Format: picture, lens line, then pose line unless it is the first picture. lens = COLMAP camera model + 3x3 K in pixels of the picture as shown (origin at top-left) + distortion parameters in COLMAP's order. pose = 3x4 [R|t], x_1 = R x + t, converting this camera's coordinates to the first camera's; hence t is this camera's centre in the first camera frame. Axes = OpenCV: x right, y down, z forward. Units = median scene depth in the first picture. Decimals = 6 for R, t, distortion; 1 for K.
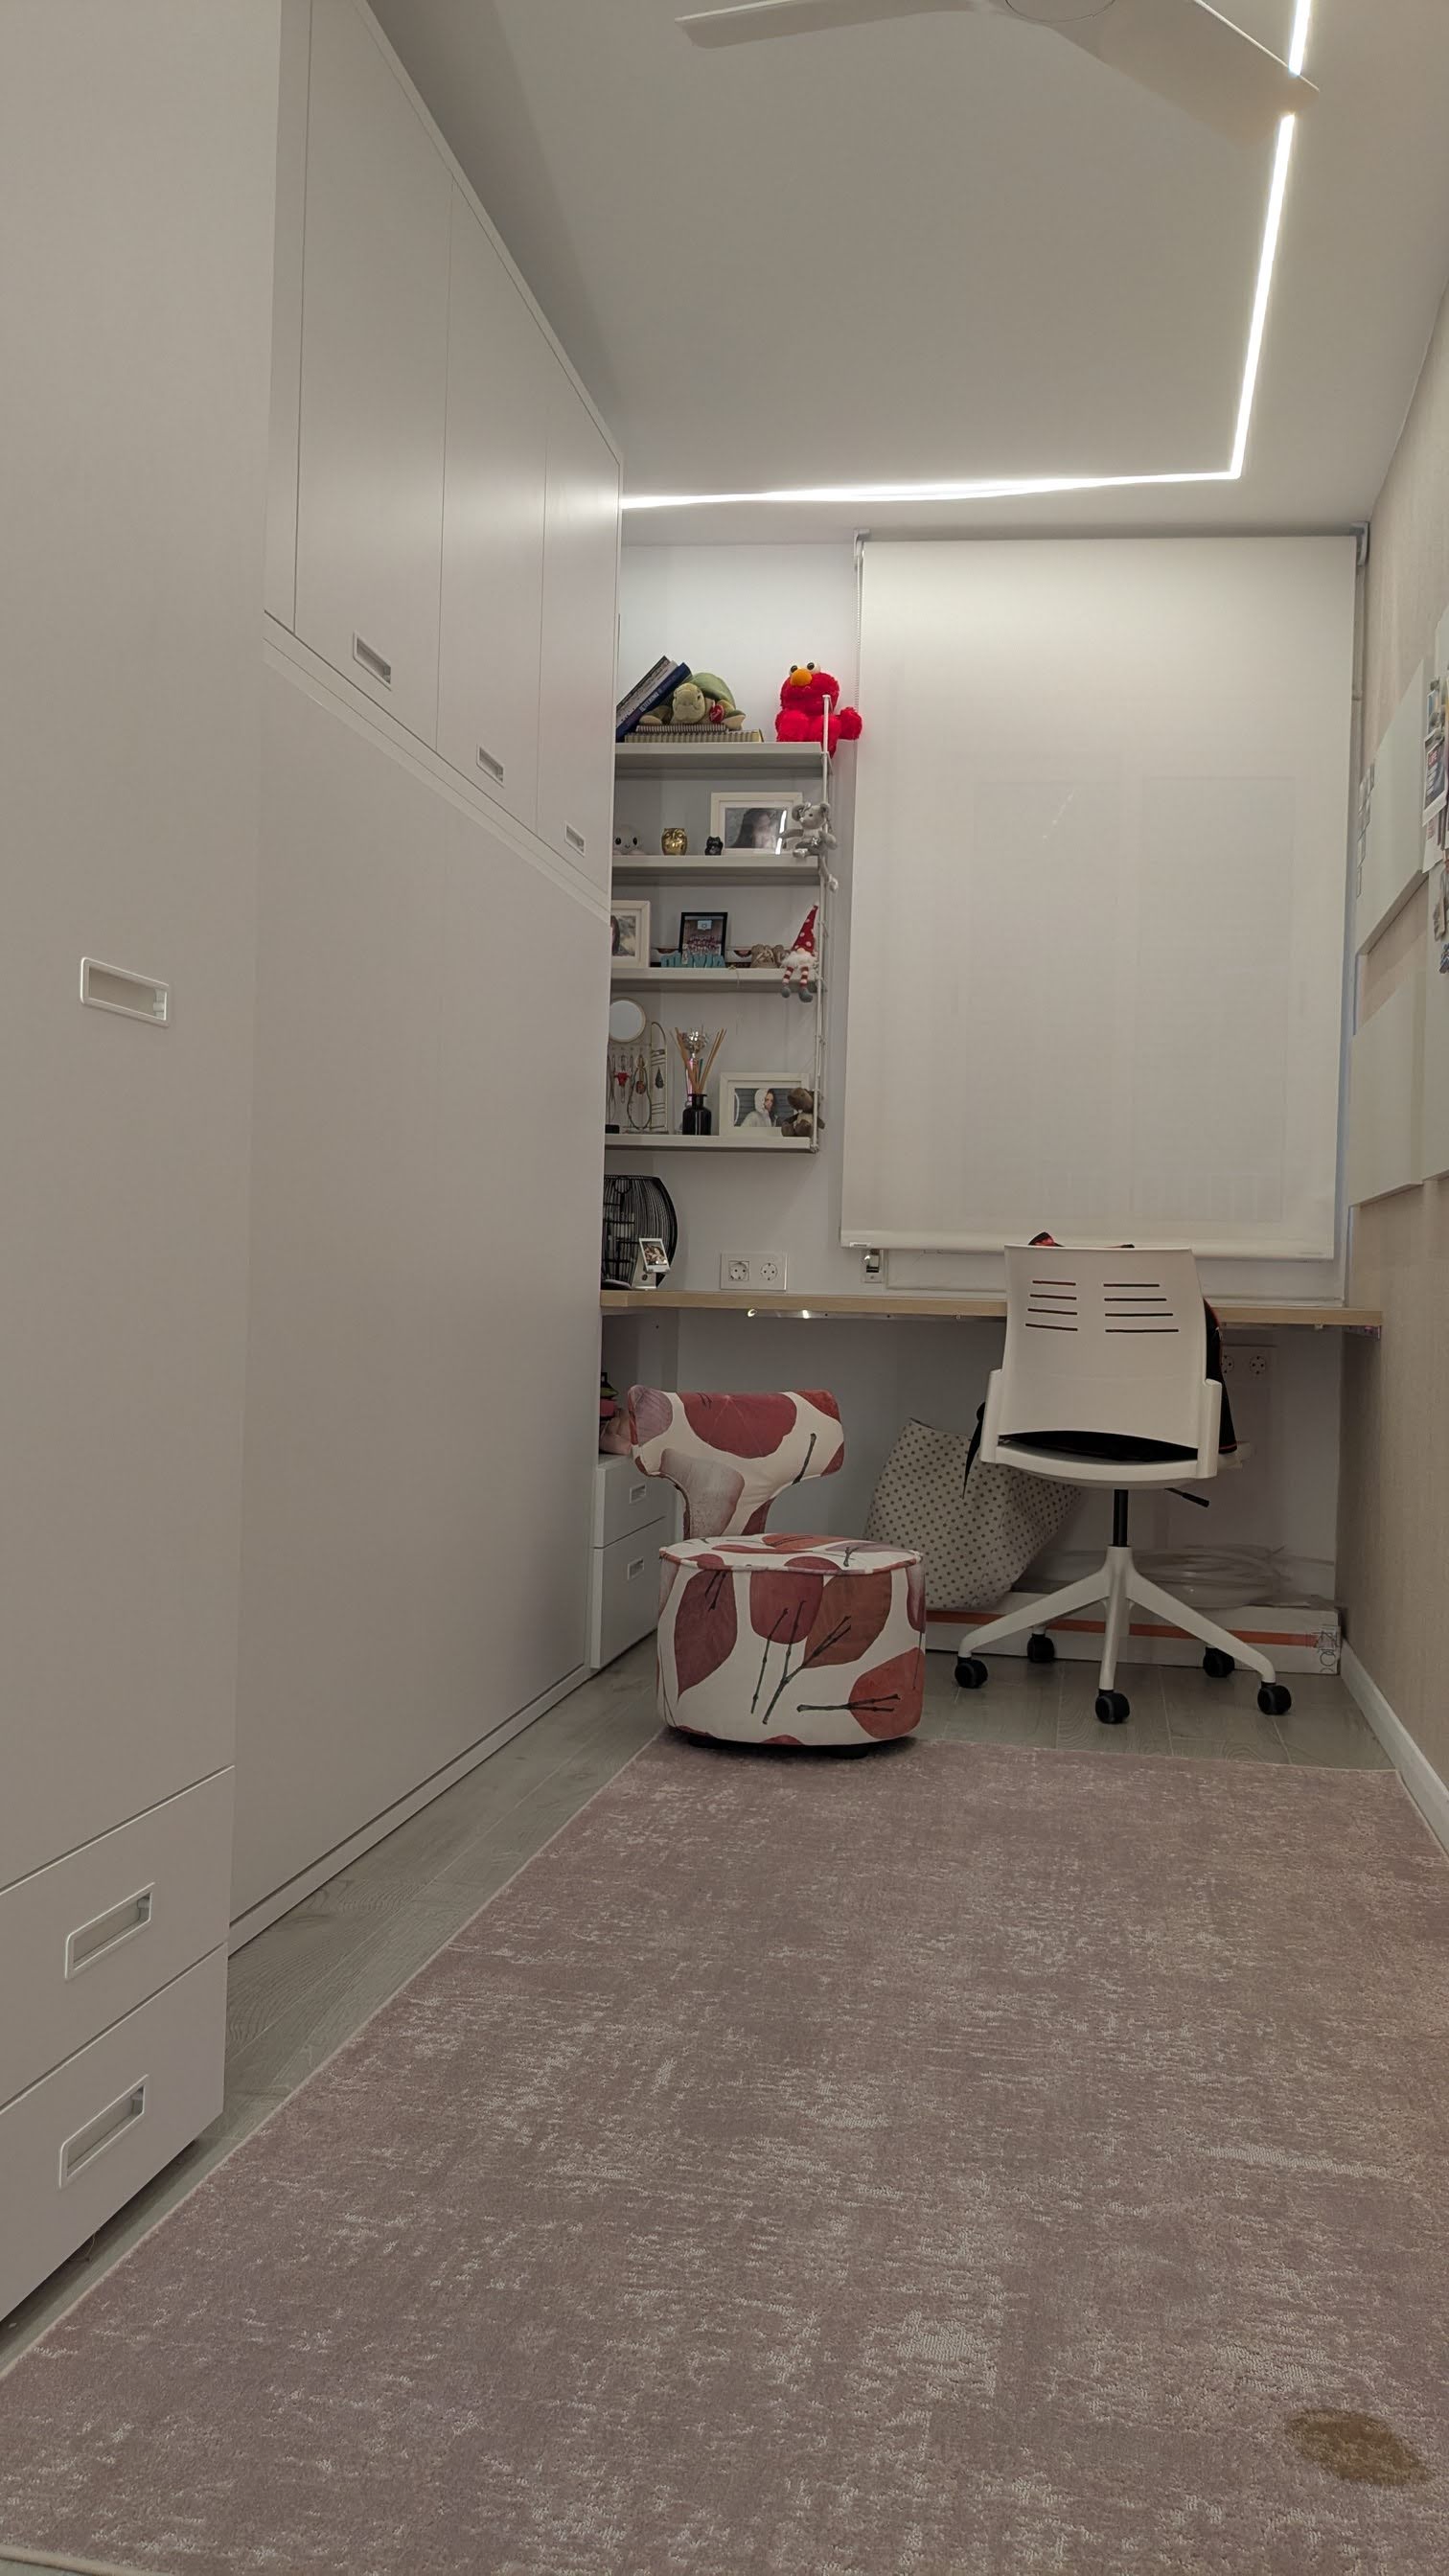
lens RADIAL K [[2026.6, 0, 724.5], [0, 2026.6, 1288.0], [0, 0, 1]] dist [0.082726, -0.133088]
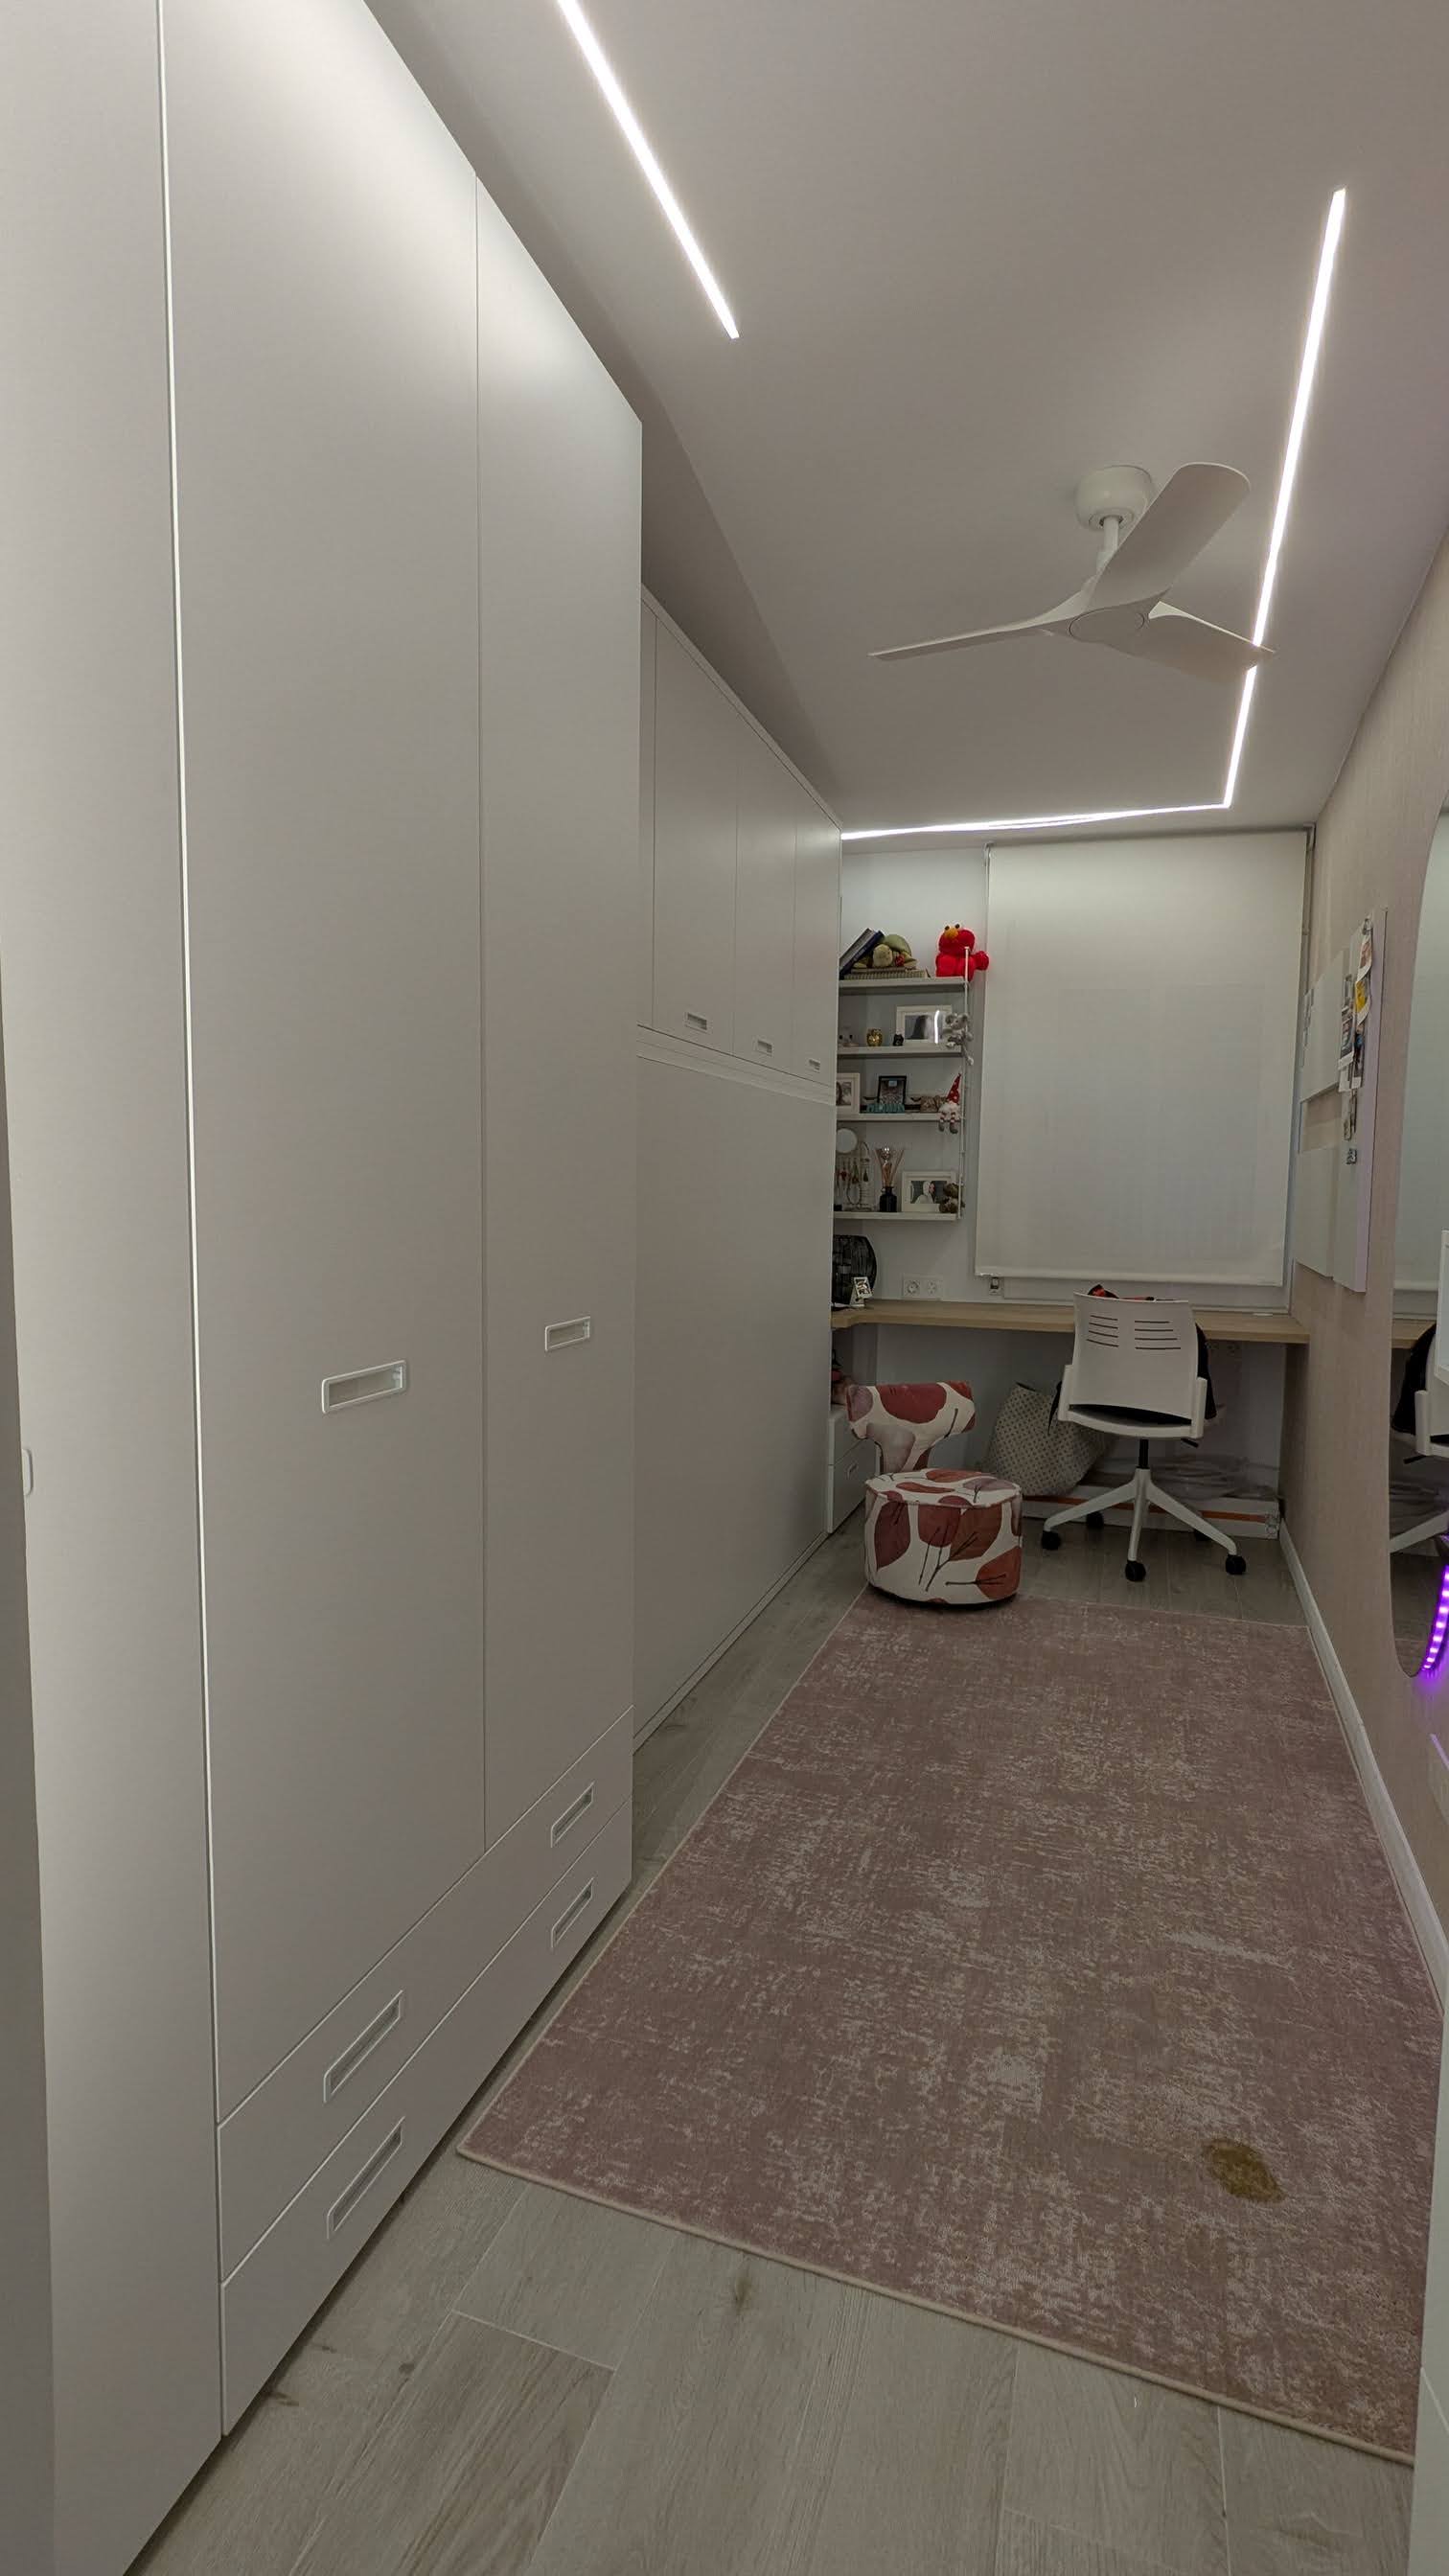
lens RADIAL K [[1212.9, 0, 728.1], [0, 1212.9, 1297.6], [0, 0, 1]] dist [-0.001356, -0.000216]
pose [[0.988833, -0.000811, -0.149028, 0.008831], [0.013657, 0.996271, 0.085190, -0.164720], [0.148403, -0.086274, 0.985156, -0.035782]]
